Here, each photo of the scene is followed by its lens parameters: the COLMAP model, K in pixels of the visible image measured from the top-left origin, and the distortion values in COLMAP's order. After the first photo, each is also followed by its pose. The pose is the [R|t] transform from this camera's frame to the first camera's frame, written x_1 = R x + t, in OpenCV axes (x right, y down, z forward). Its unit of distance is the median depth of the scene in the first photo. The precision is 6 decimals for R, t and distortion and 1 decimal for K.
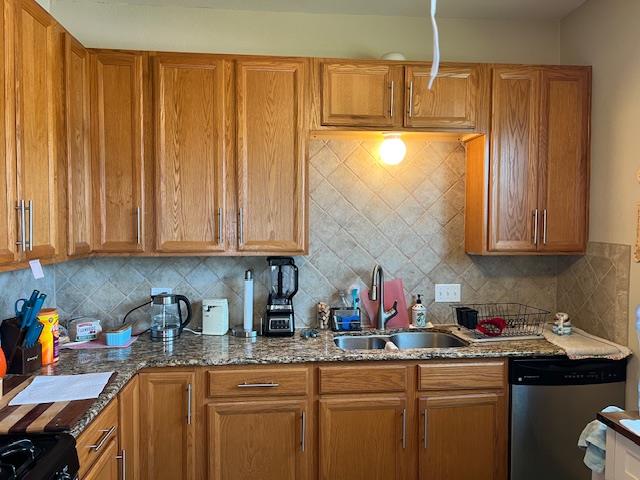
lens RADIAL K [[481.7, 0, 320.0], [0, 481.7, 240.0], [0, 0, 1]] dist [0.047871, -0.005725]
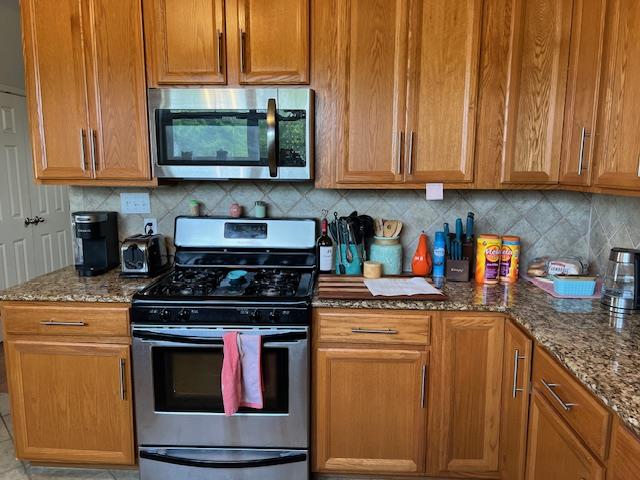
lens RADIAL K [[481.7, 0, 320.0], [0, 481.7, 240.0], [0, 0, 1]] dist [0.047871, -0.005725]
pose [[-0.146077, 0.150857, -0.977703, 0.496130], [-0.044825, 0.986280, 0.158878, 0.004301], [0.988257, 0.067034, -0.137311, 0.718293]]
